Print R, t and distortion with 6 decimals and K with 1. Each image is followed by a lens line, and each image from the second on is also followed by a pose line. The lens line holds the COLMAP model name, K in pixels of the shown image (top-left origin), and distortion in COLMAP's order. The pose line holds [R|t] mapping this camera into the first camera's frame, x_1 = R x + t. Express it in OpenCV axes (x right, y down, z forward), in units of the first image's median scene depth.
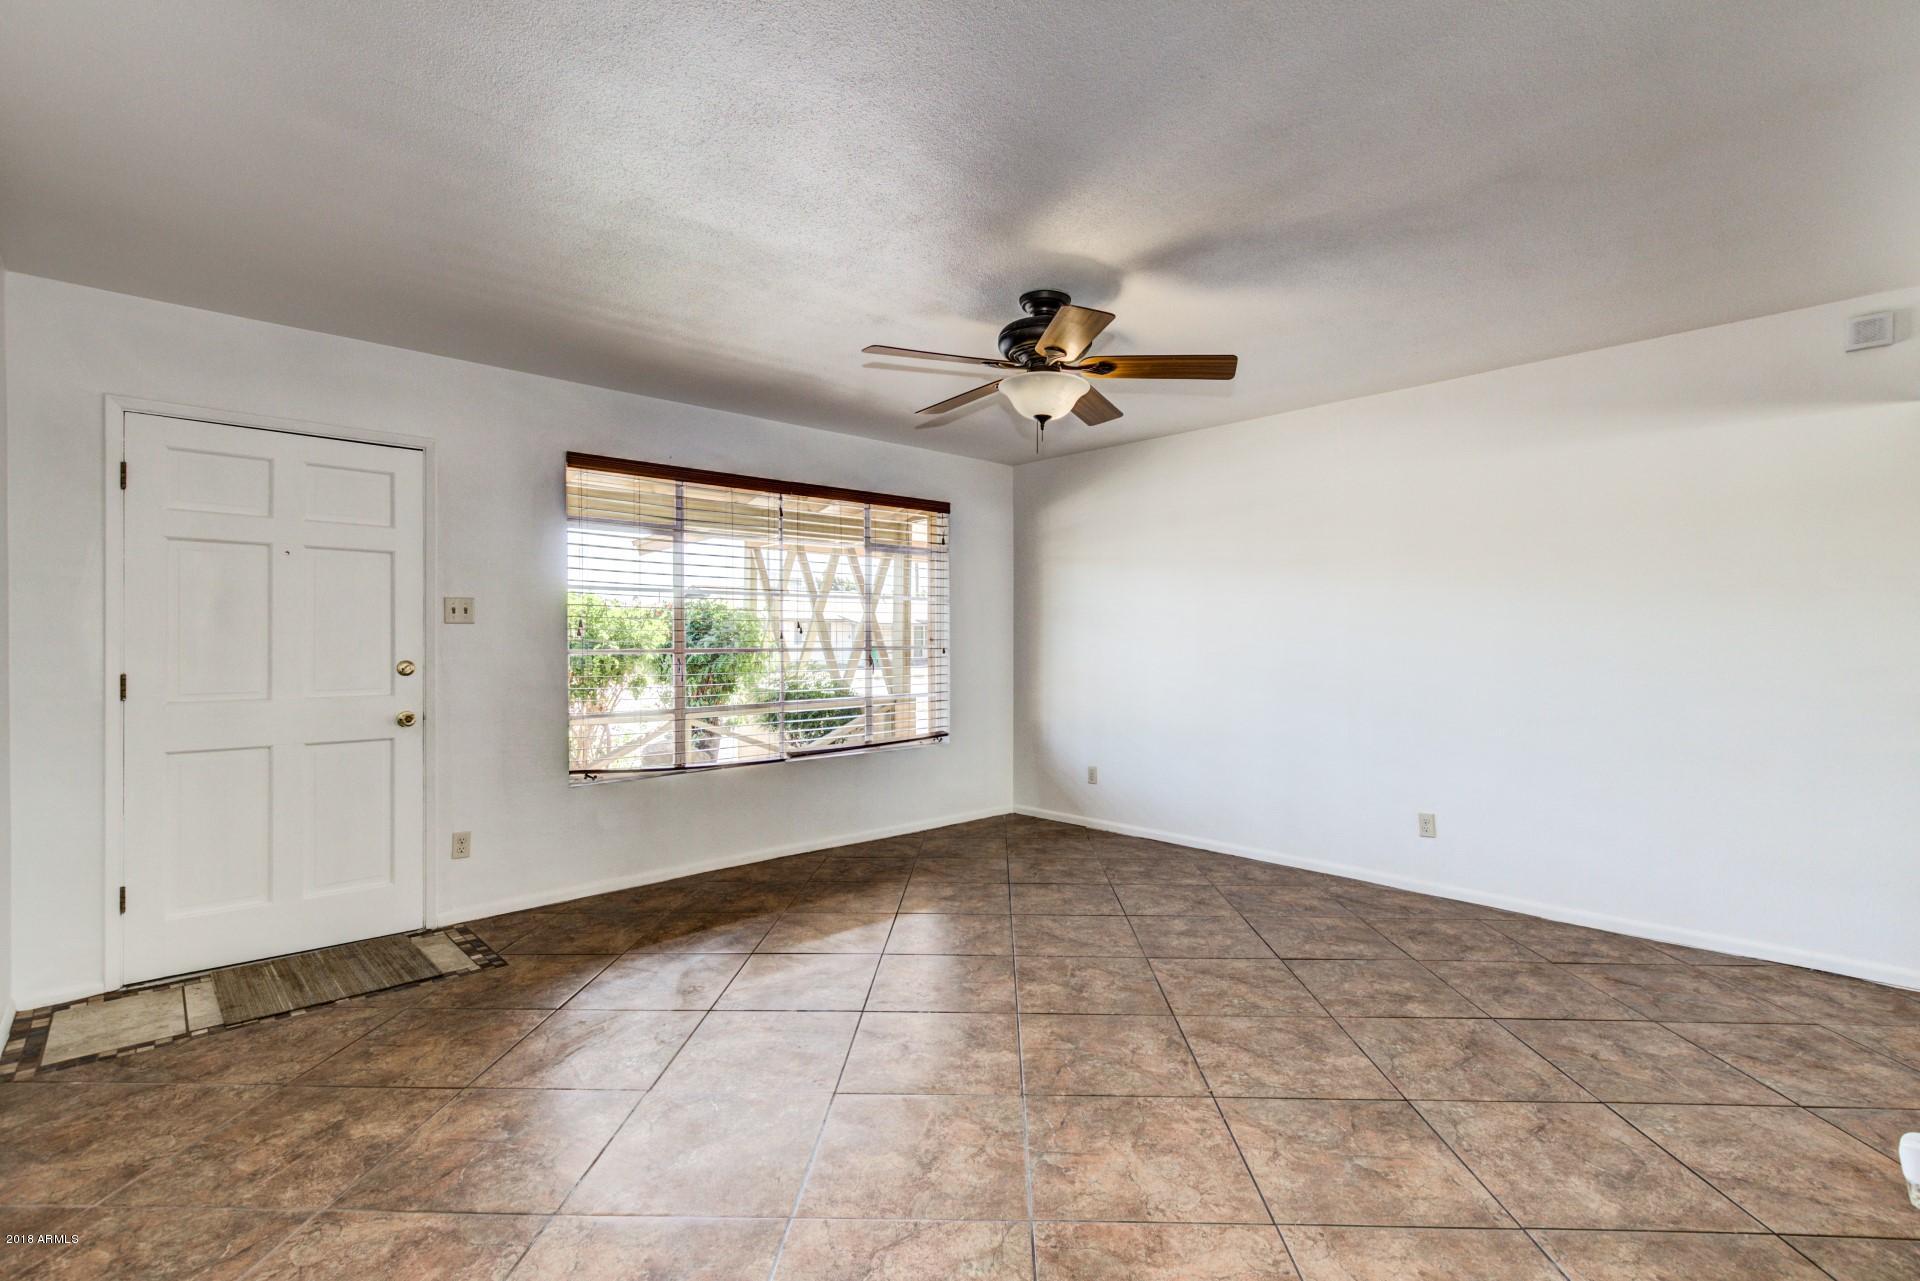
lens RADIAL K [[888.7, 0, 944.5], [0, 888.7, 640.9], [0, 0, 1]] dist [0.000873, 0.000890]
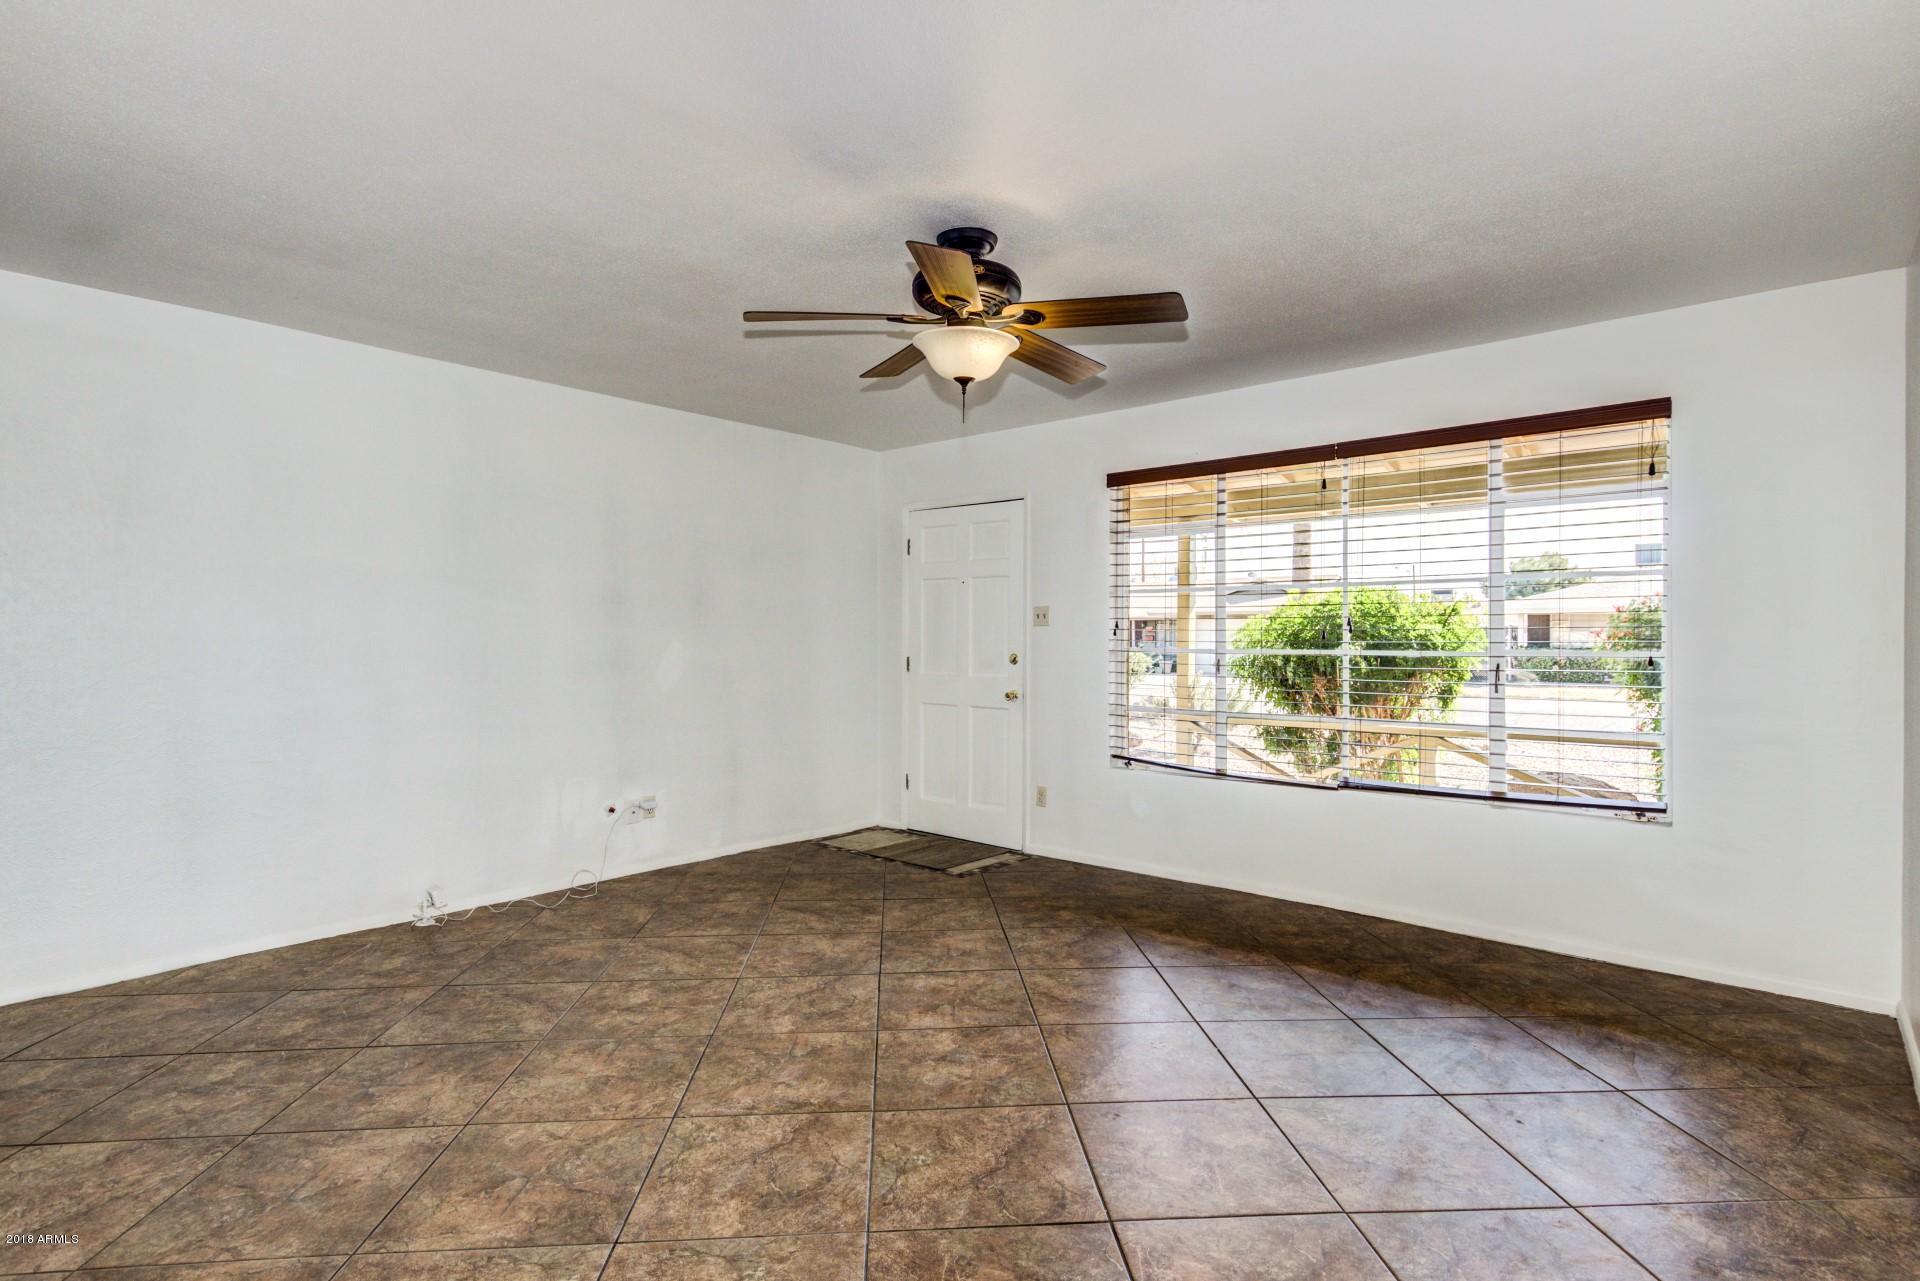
lens RADIAL K [[956.4, 0, 960.0], [0, 956.4, 640.5], [0, 0, 1]] dist [0.015726, -0.000855]
pose [[0.106481, 0.004782, -0.994303, 1.039016], [-0.006381, 0.999971, 0.004126, -0.004632], [0.994294, 0.005905, 0.106509, 0.911052]]
